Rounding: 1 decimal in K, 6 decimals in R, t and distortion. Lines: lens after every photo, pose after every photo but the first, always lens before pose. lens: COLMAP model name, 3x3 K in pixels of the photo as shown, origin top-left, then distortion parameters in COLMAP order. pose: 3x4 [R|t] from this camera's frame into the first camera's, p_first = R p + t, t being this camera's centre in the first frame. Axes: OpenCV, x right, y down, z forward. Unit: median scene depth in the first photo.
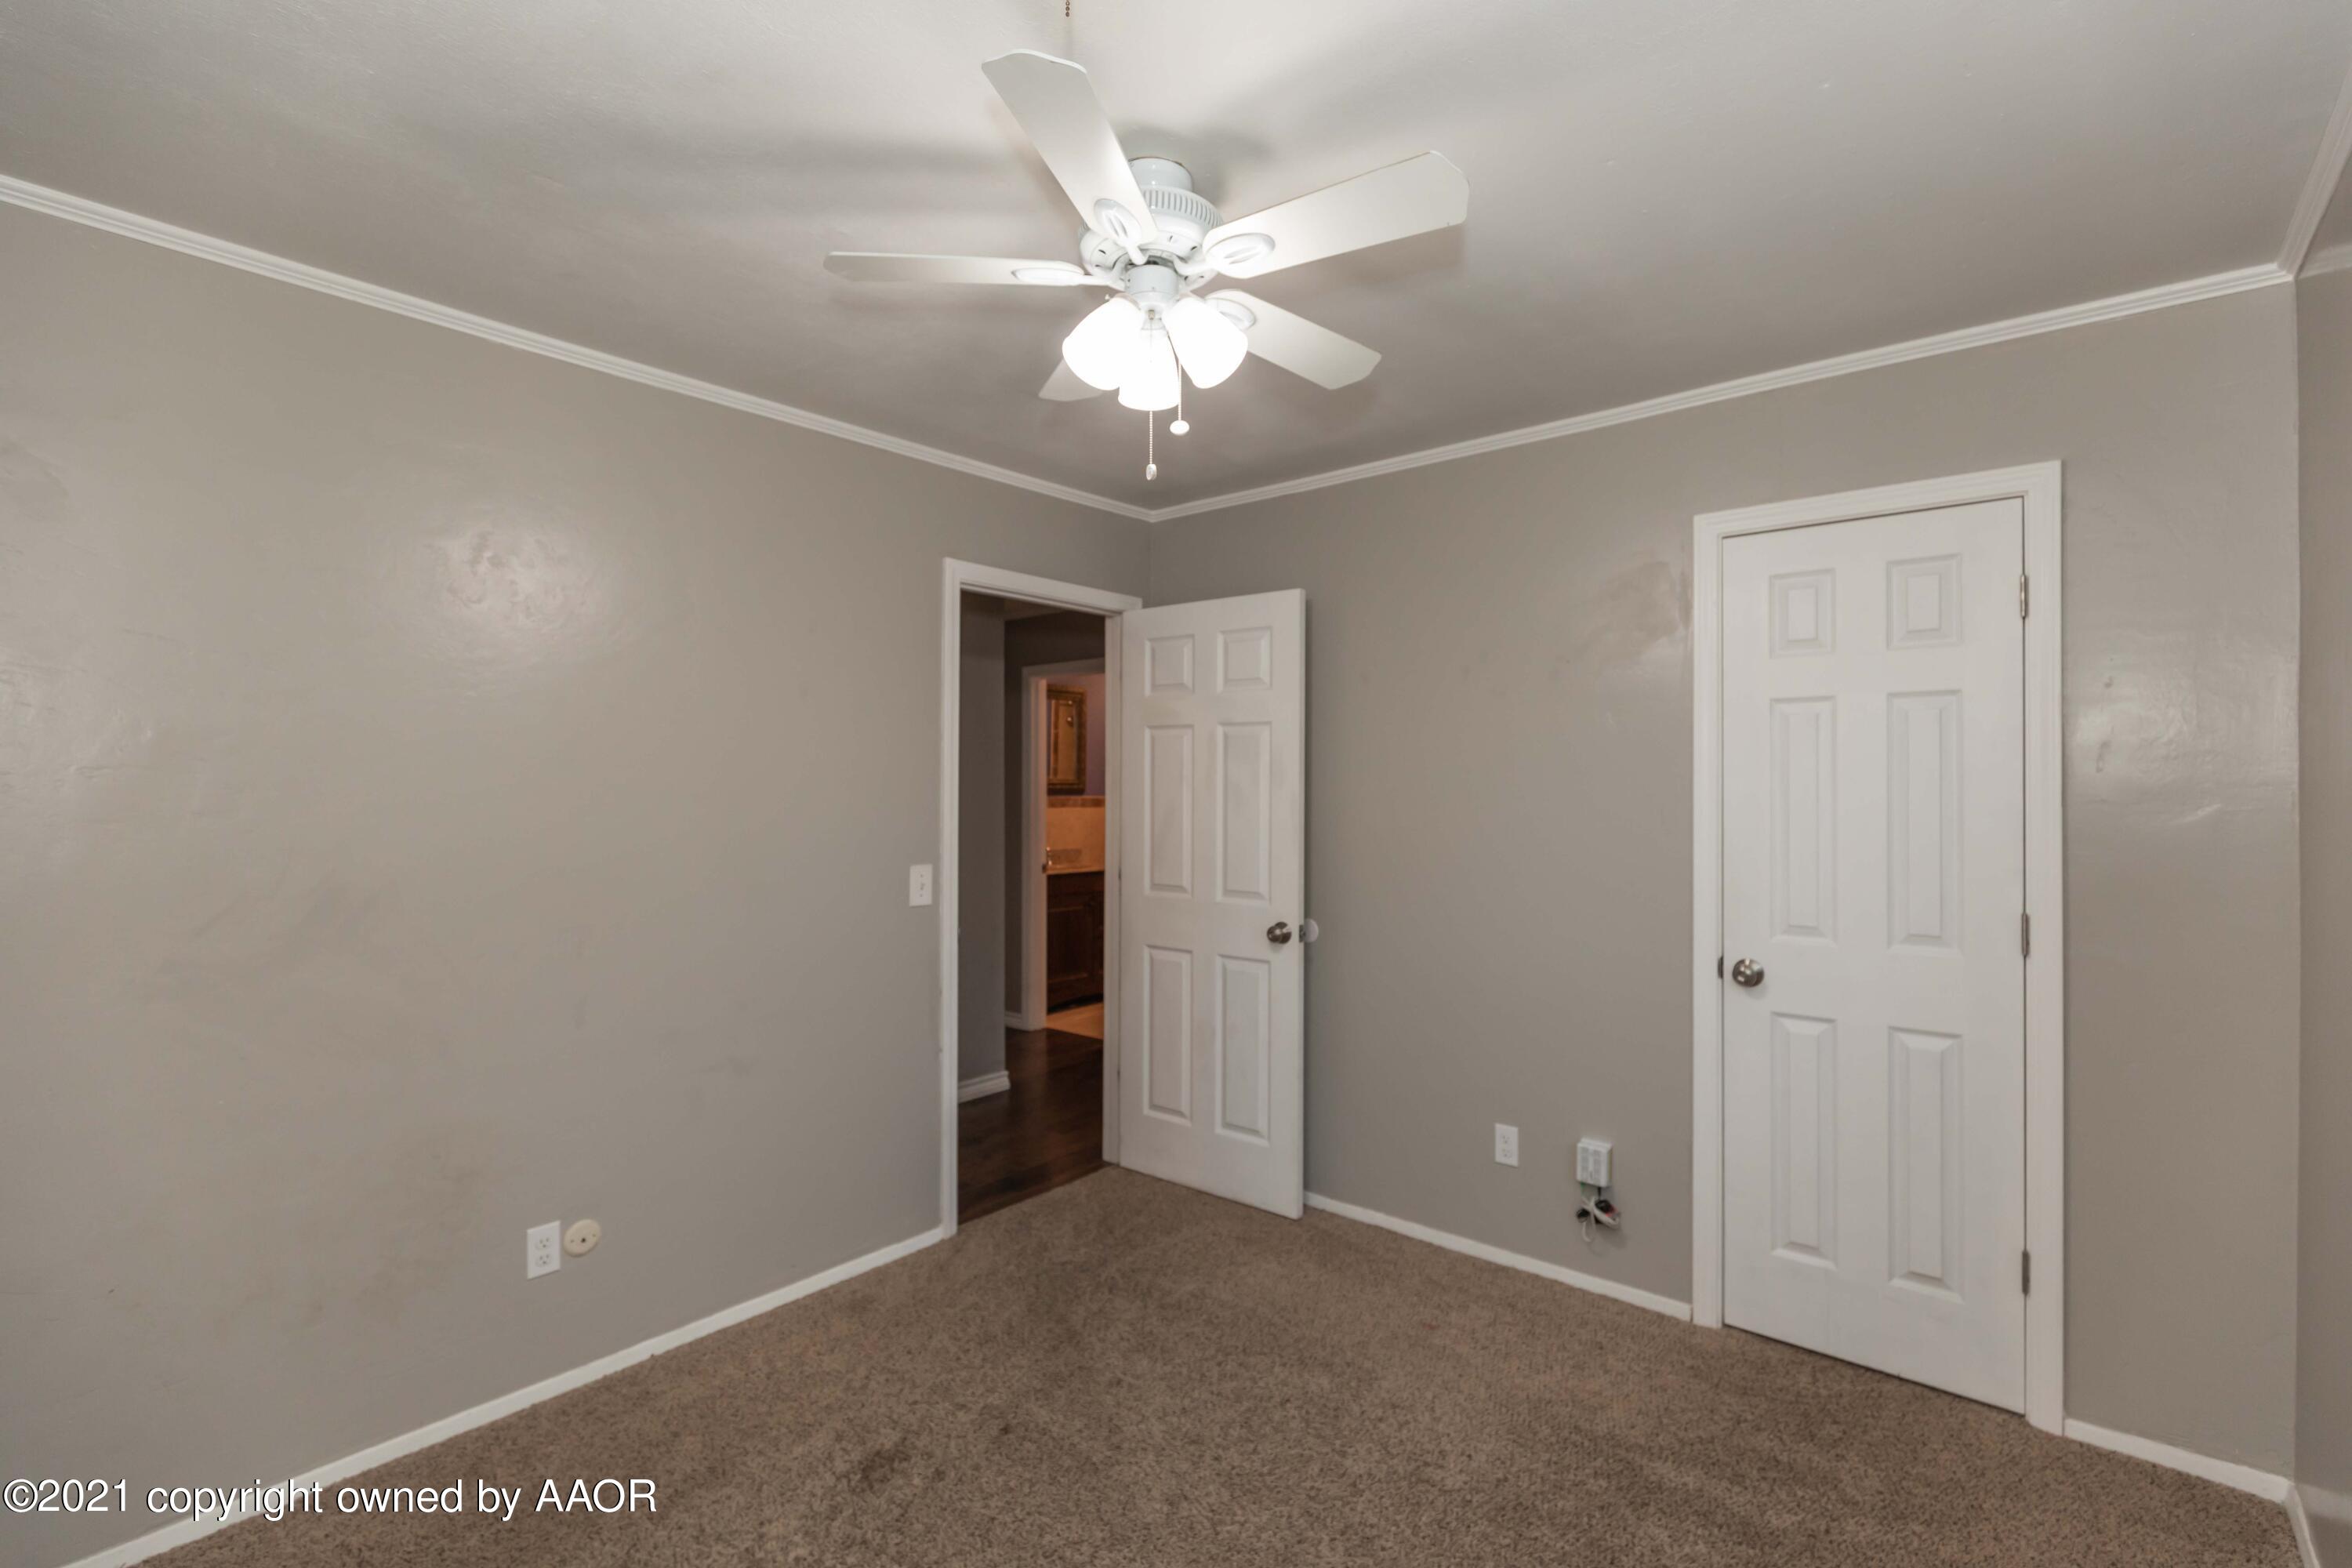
lens RADIAL K [[1053.0, 0, 1177.1], [0, 1053.0, 774.4], [0, 0, 1]] dist [0.006255, -0.001729]
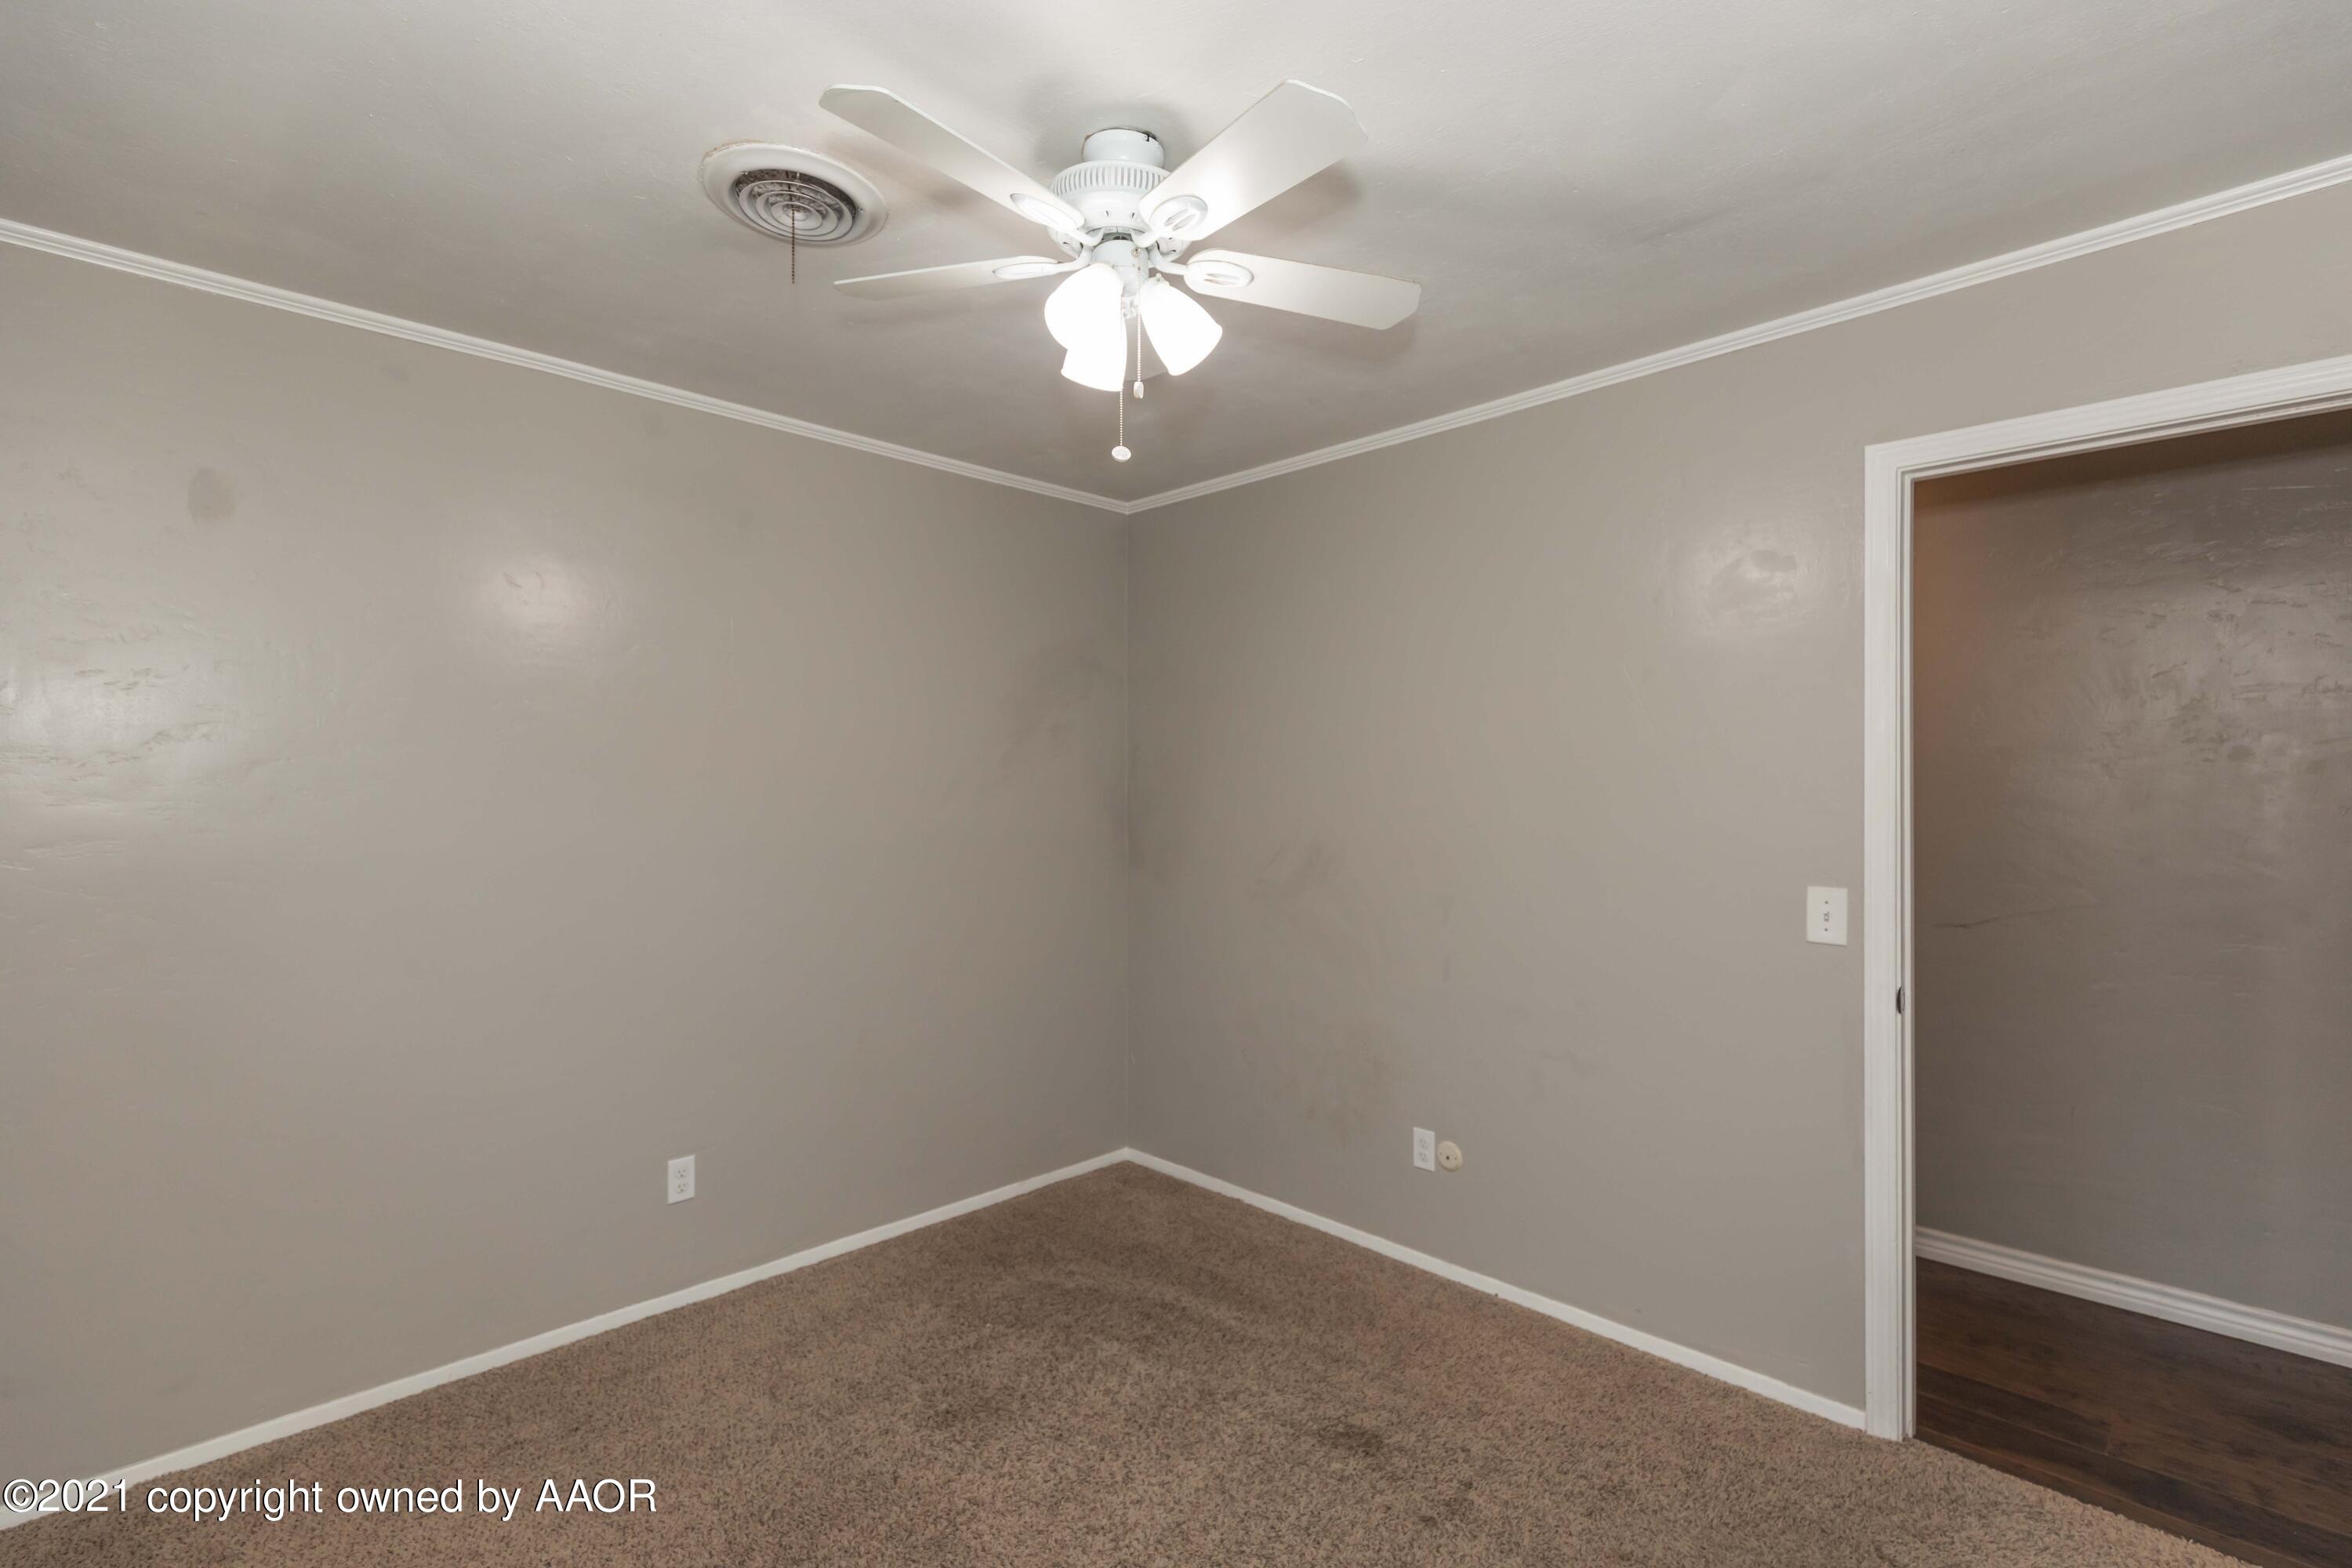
lens RADIAL K [[1053.0, 0, 1177.1], [0, 1053.0, 774.4], [0, 0, 1]] dist [0.006255, -0.001729]
pose [[-0.071339, -0.008263, -0.997418, 0.607258], [0.015891, 0.999829, -0.009420, 0.010191], [0.997326, -0.016522, -0.071196, 0.722231]]
